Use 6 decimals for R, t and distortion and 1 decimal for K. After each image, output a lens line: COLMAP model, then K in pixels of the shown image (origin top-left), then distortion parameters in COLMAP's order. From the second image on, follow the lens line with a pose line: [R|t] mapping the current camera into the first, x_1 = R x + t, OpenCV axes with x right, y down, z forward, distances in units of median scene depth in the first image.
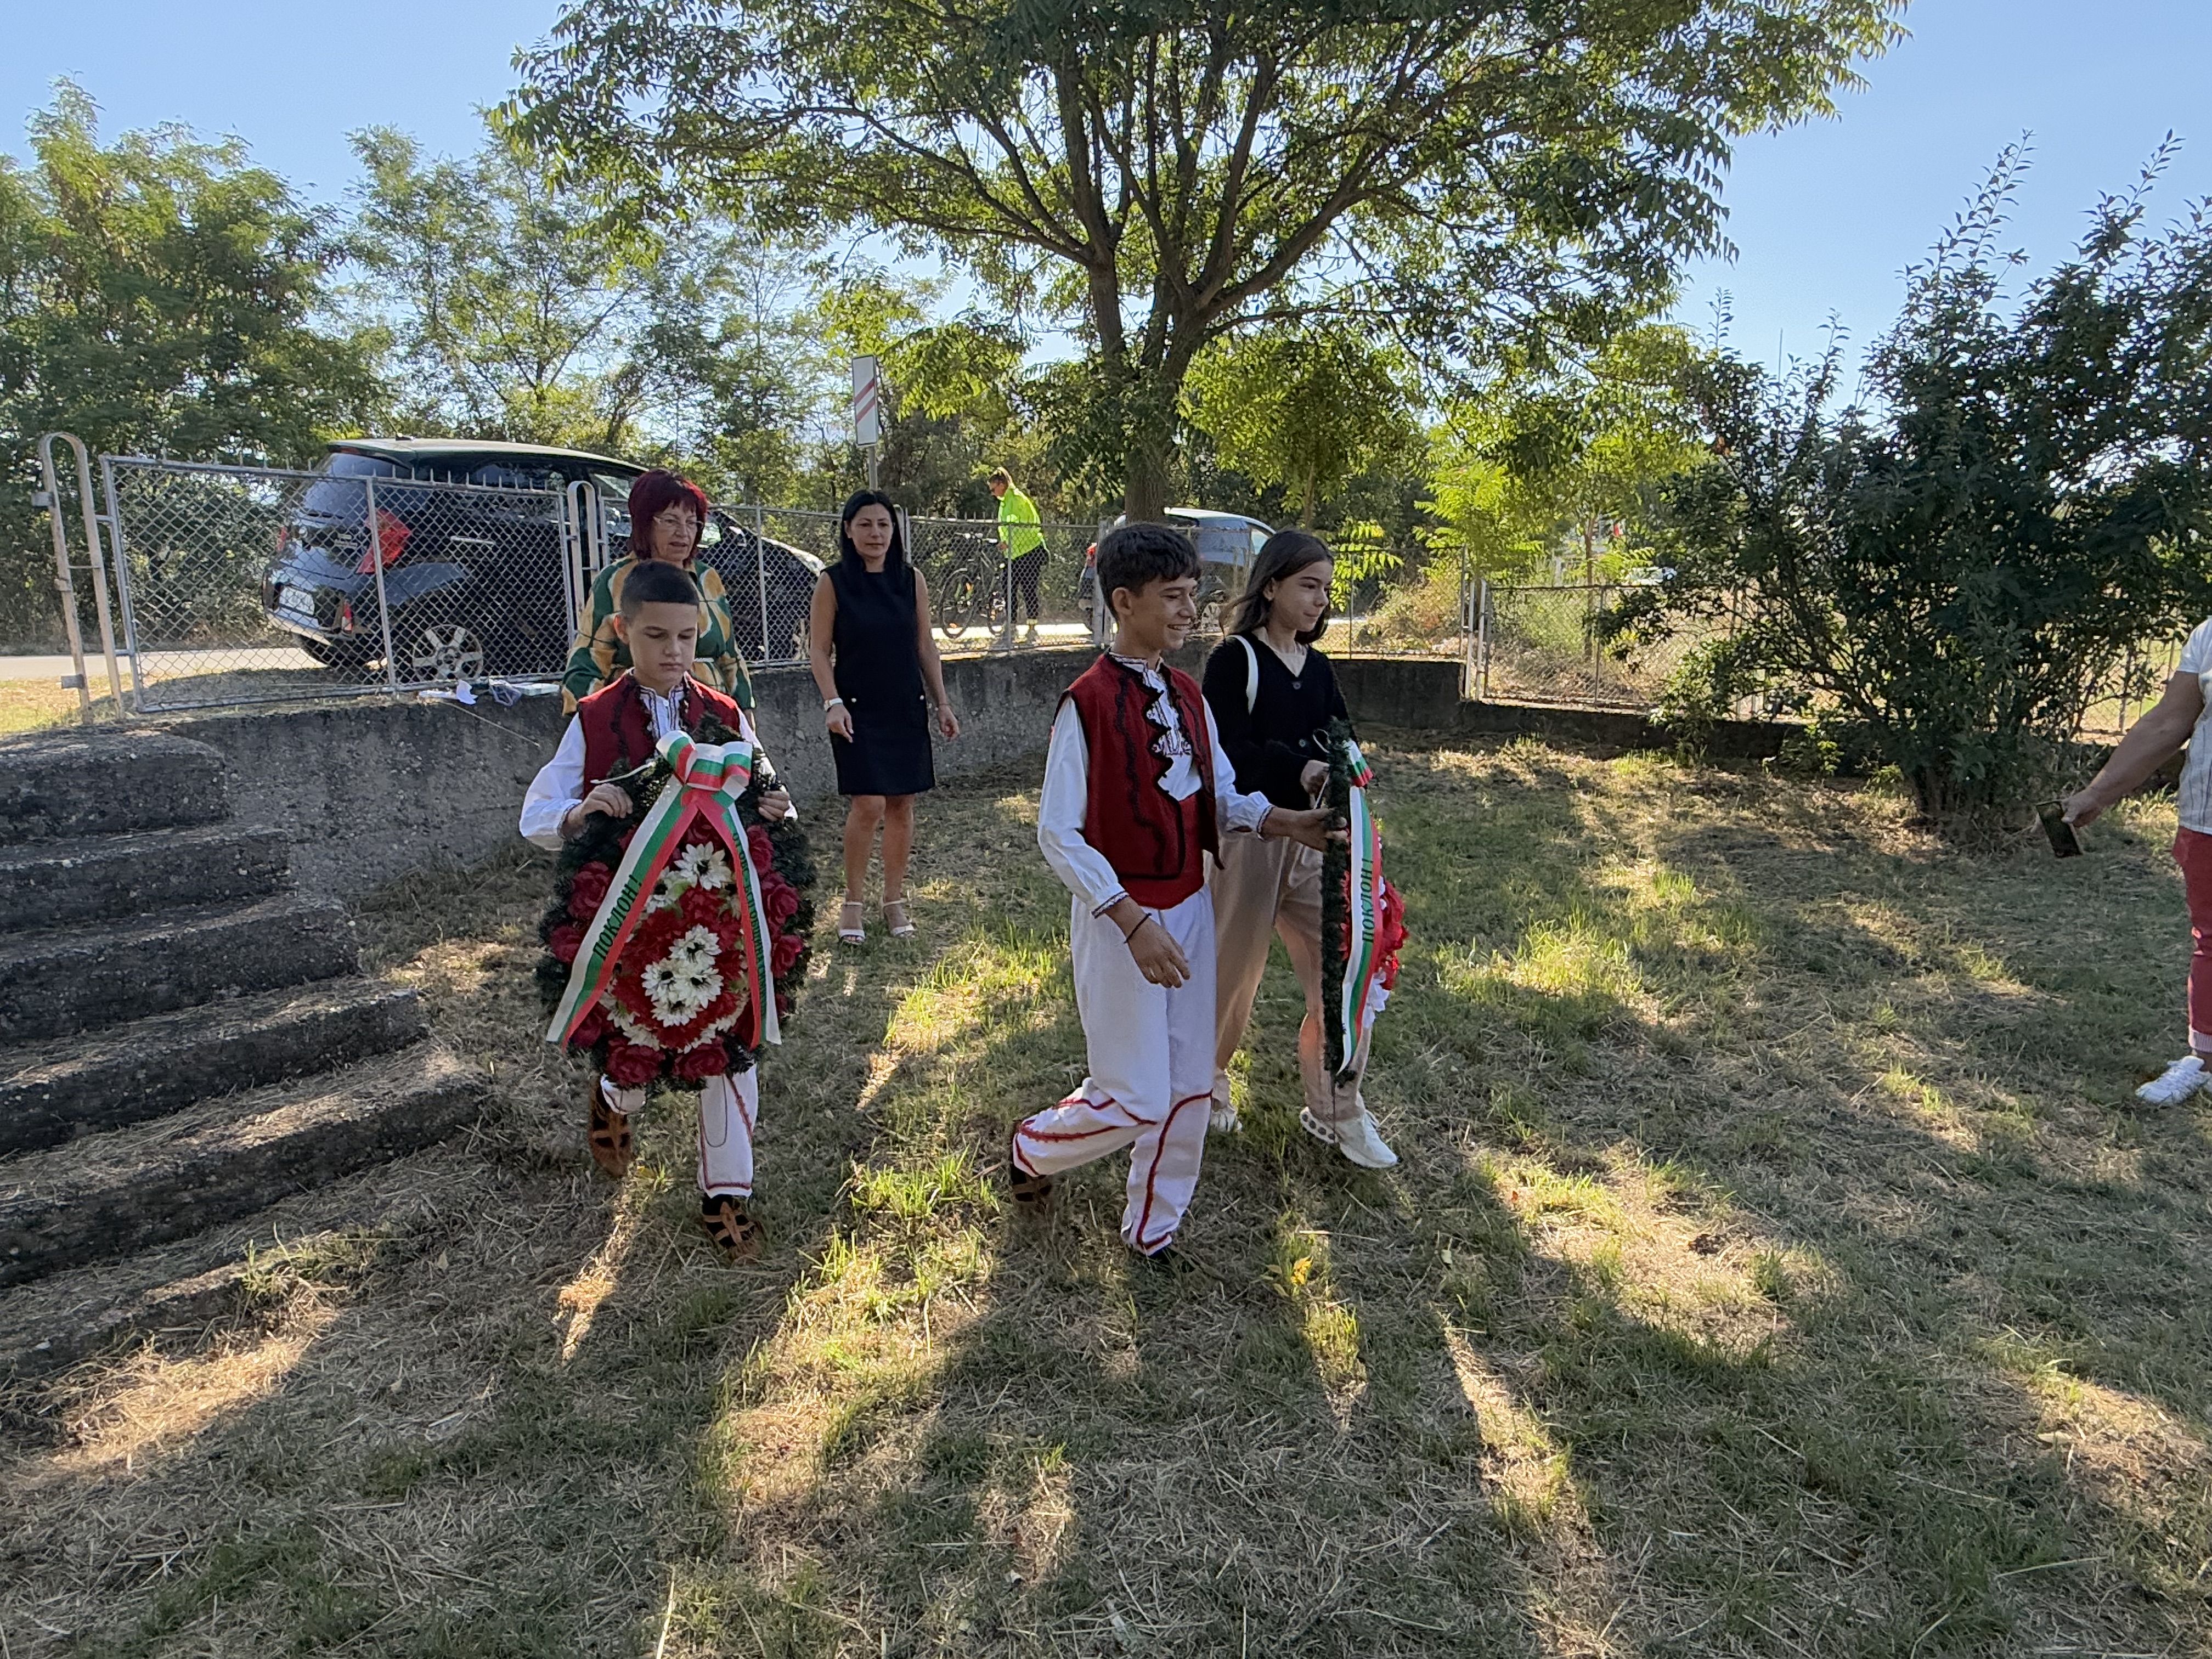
lens RADIAL K [[1277.7, 0, 1101.7], [0, 1277.7, 814.0], [0, 0, 1]] dist [-0.001808, 0.000716]
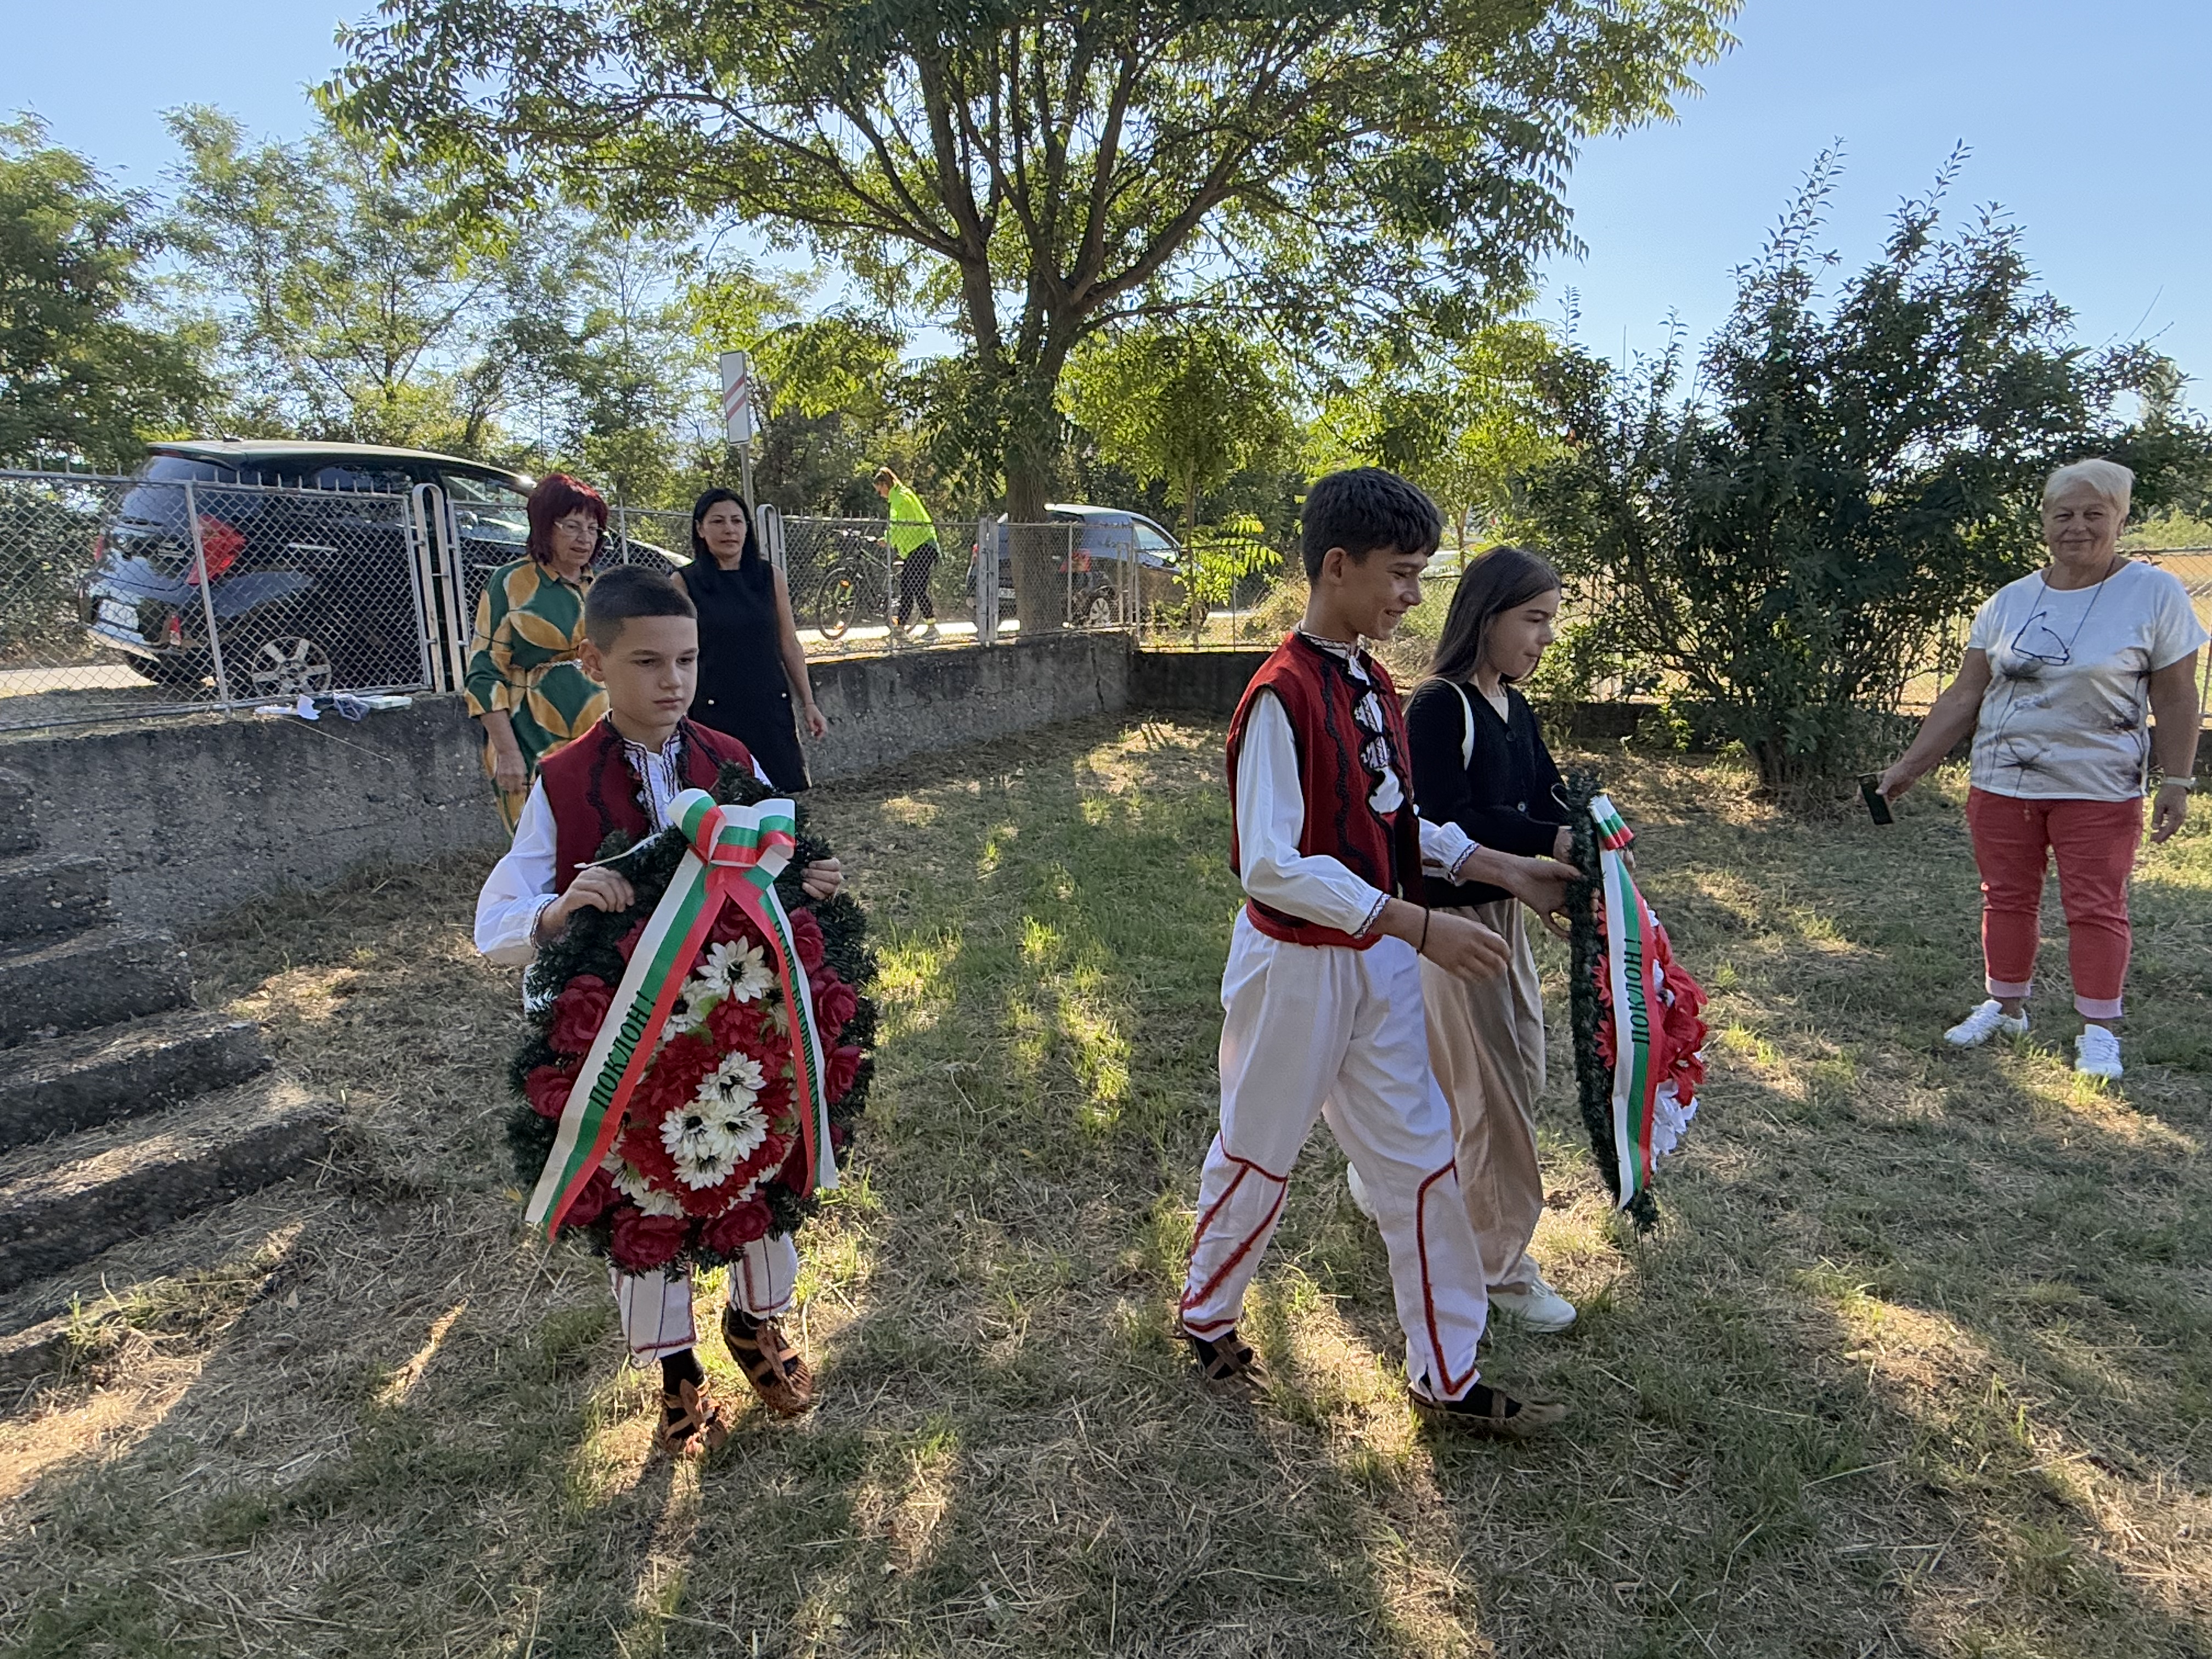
lens RADIAL K [[1277.7, 0, 1125.5], [0, 1277.7, 829.6], [0, 0, 1]] dist [-0.001808, 0.000716]
pose [[0.994928, -0.035470, 0.094131, 0.010212], [0.034158, 0.999296, 0.015515, 0.001120], [-0.094615, -0.012221, 0.995439, -0.003528]]
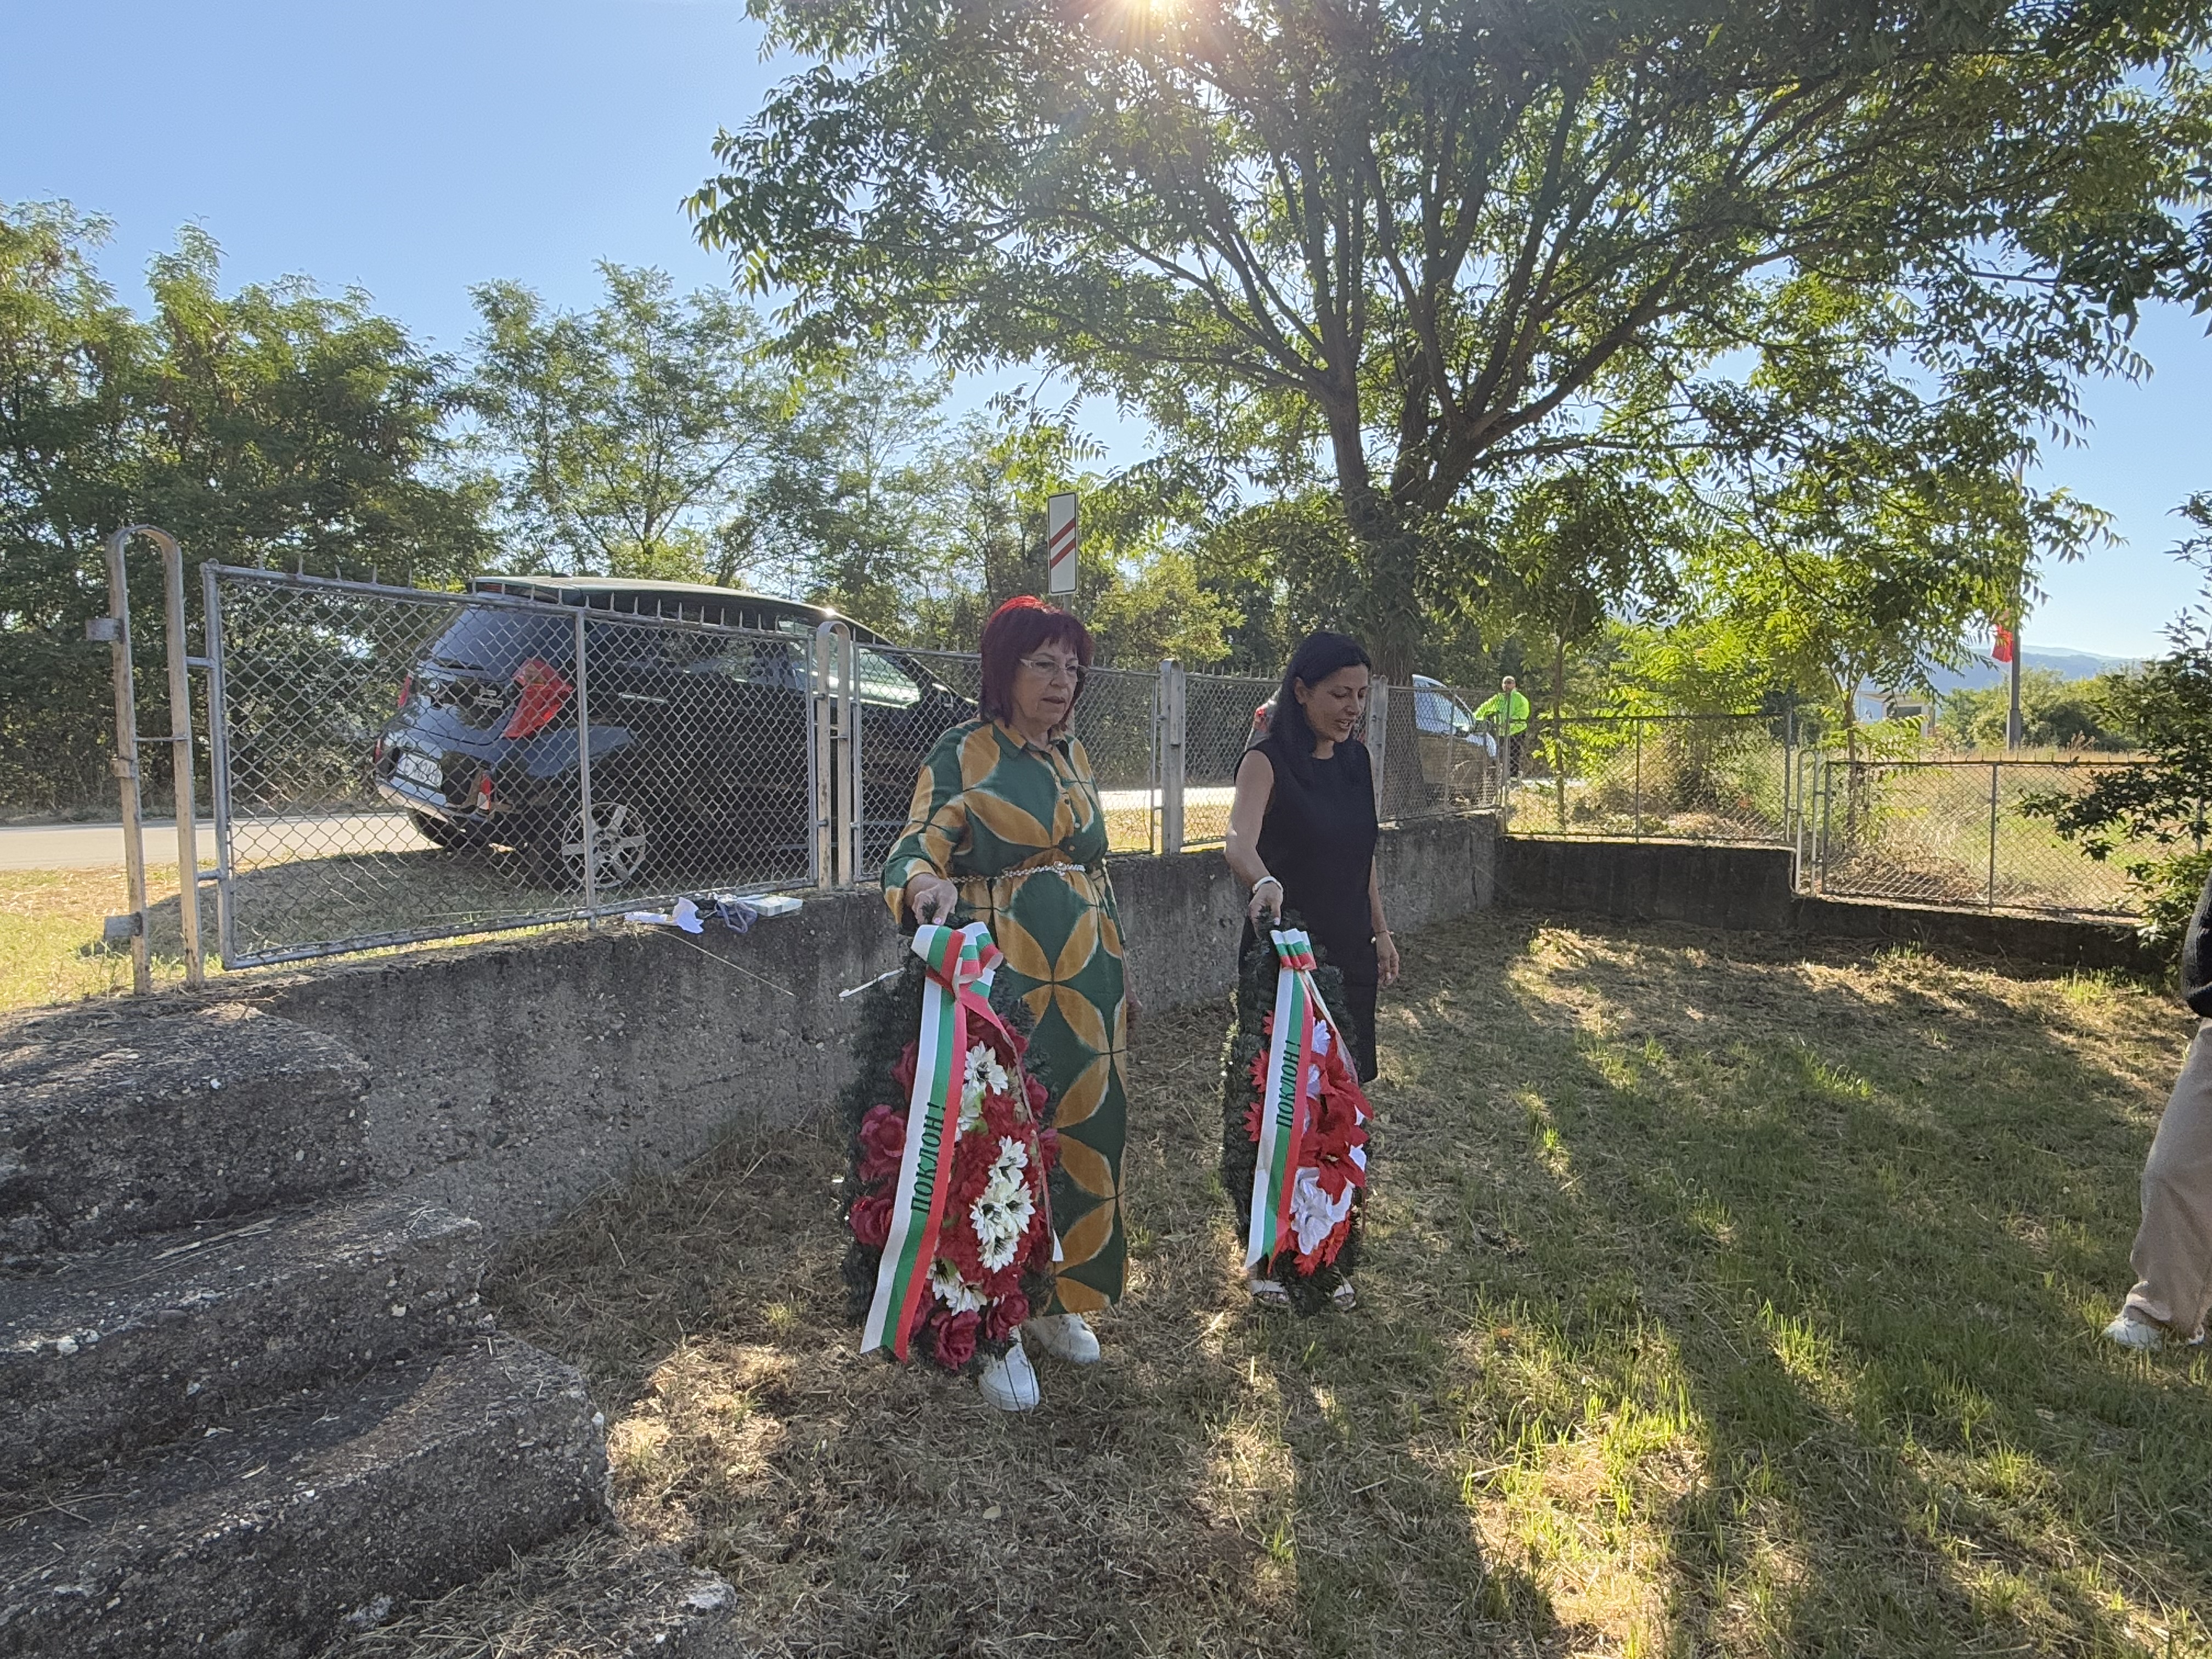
lens RADIAL K [[1277.7, 0, 1127.1], [0, 1277.7, 824.4], [0, 0, 1]] dist [-0.001808, 0.000716]
pose [[0.999803, 0.008909, -0.017726, -0.163227], [-0.010868, 0.993457, -0.113692, -0.044729], [0.016597, 0.113862, 0.993358, 0.204554]]
